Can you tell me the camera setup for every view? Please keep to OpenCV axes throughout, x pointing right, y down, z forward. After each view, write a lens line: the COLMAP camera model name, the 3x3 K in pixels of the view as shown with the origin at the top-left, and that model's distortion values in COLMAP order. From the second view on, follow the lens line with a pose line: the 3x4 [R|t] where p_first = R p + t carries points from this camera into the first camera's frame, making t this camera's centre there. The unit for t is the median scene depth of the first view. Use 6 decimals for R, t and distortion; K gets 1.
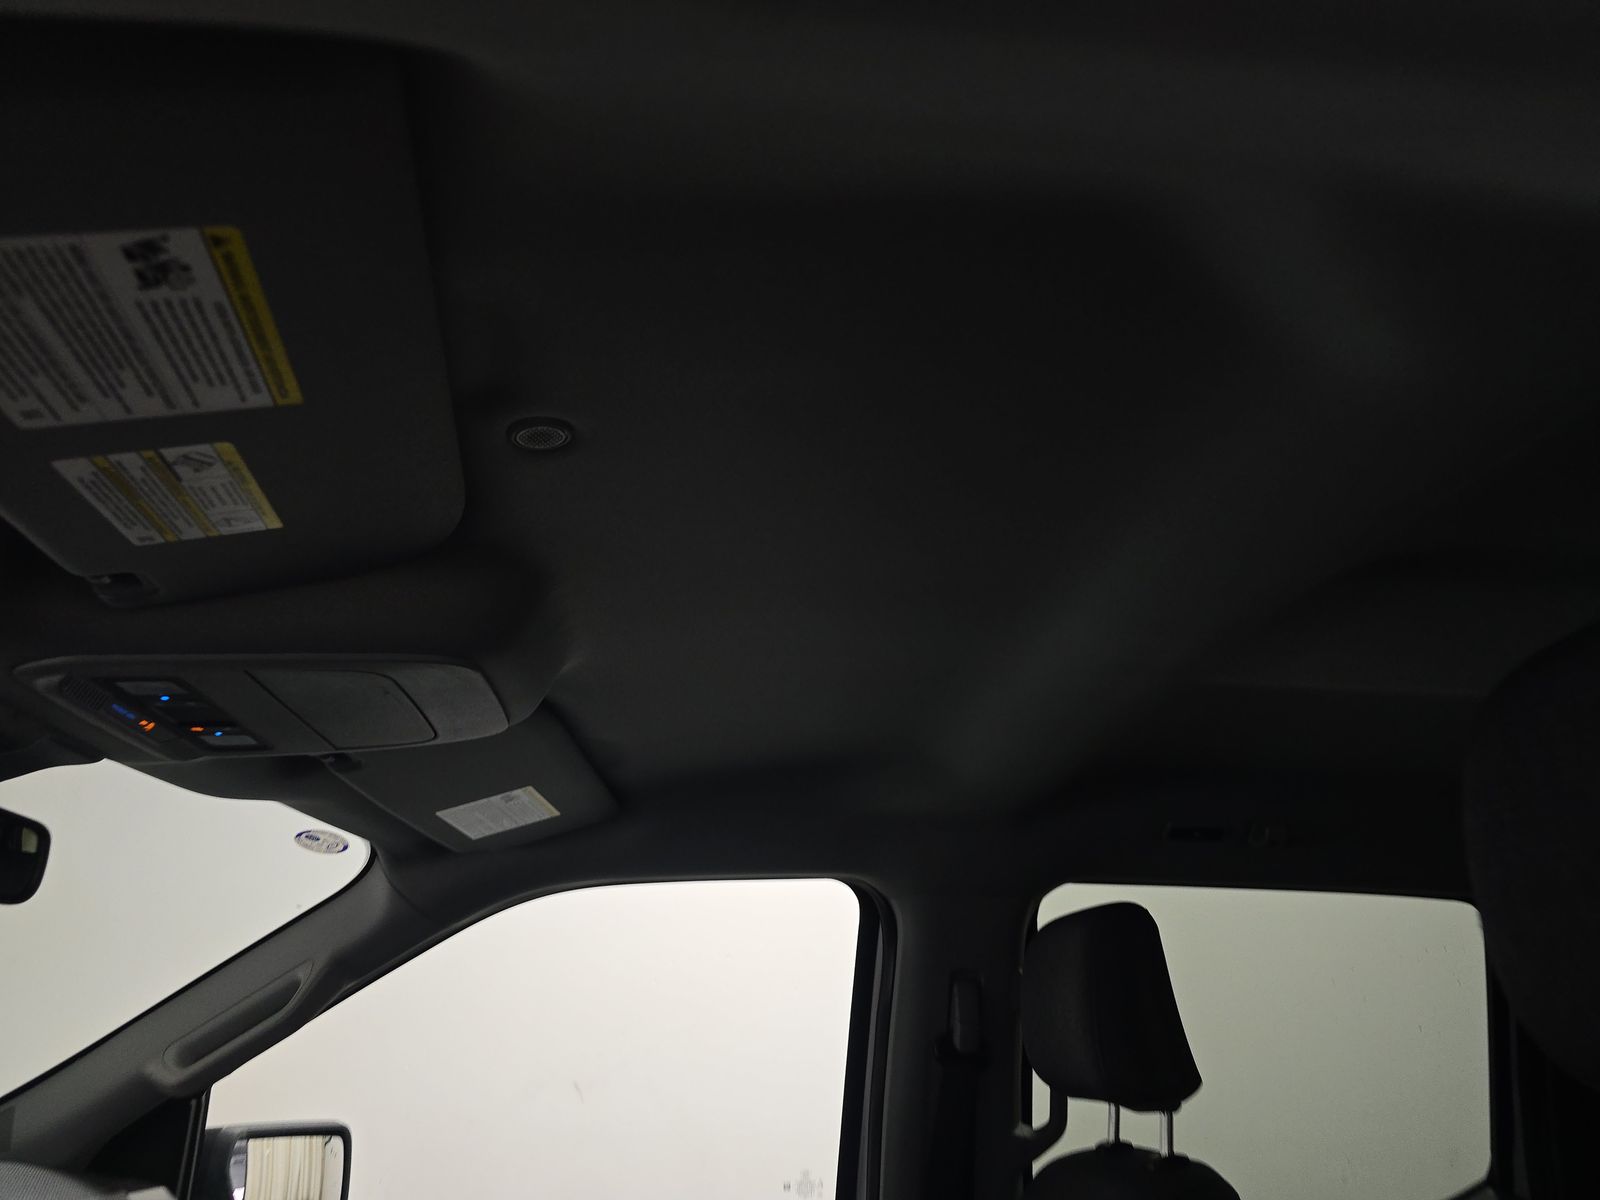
lens RADIAL K [[1066.8, 0, 822.7], [0, 1066.8, 595.3], [0, 0, 1]] dist [0.065834, -0.067904]
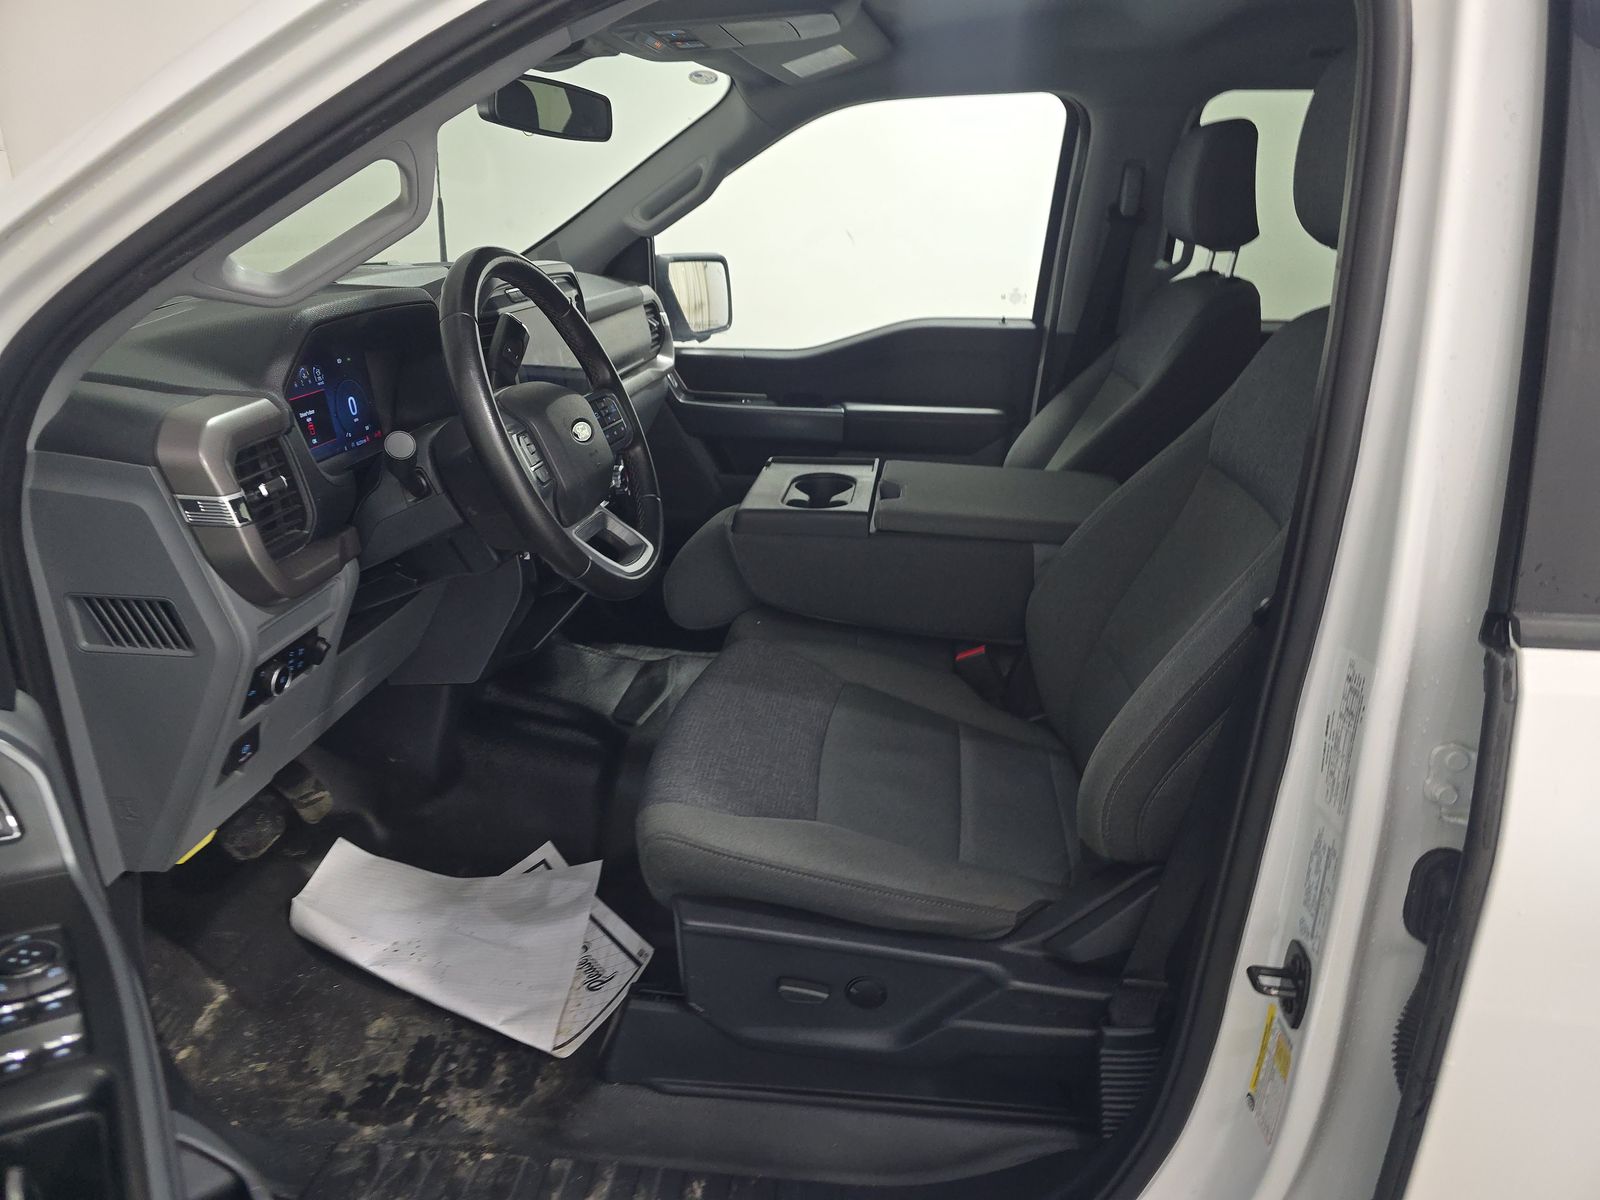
lens RADIAL K [[1066.8, 0, 822.7], [0, 1066.8, 595.3], [0, 0, 1]] dist [0.065834, -0.067904]
pose [[0.978552, 0.076256, -0.191366, 0.048005], [0.074883, 0.733735, 0.675297, -0.247541], [0.191907, -0.675143, 0.712287, -0.536993]]
